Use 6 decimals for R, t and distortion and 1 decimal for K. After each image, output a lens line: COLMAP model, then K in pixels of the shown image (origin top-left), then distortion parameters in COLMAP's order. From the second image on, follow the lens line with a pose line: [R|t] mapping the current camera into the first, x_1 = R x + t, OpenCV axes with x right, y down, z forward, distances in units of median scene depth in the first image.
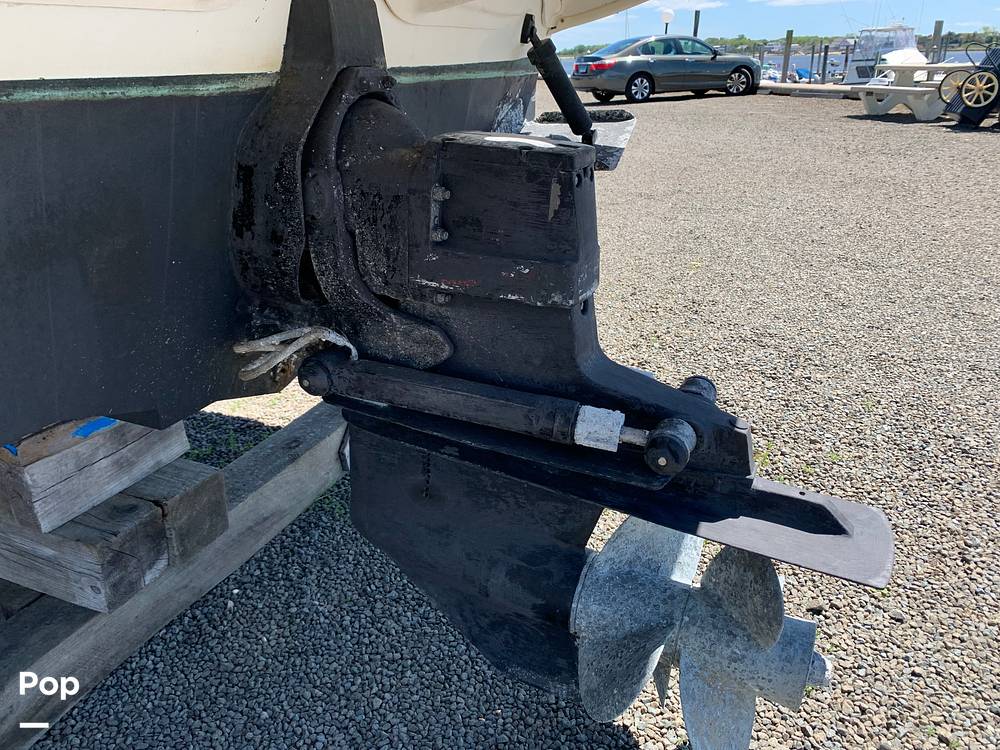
lens RADIAL K [[778.8, 0, 476.8], [0, 778.8, 373.5], [0, 0, 1]] dist [0.012104, 0.001424]
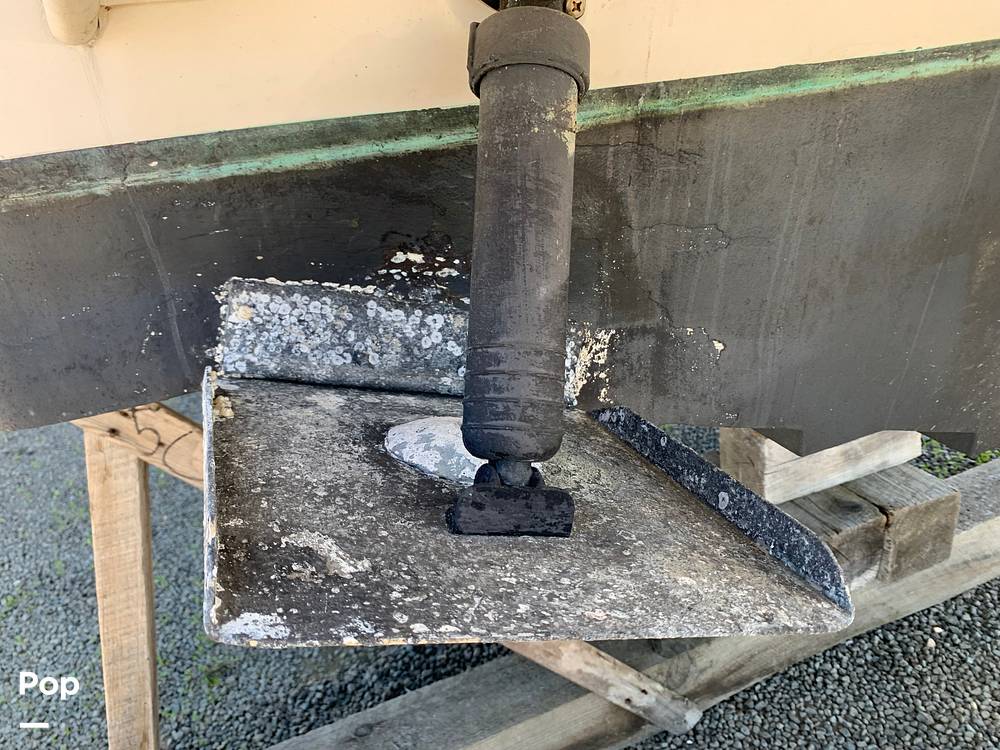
lens RADIAL K [[778.8, 0, 476.8], [0, 778.8, 373.5], [0, 0, 1]] dist [0.012104, 0.001424]
pose [[0.705387, 0.207813, -0.677675, -0.157973], [-0.169002, 0.977793, 0.123933, -0.019683], [0.688380, 0.027108, 0.724843, 0.020506]]
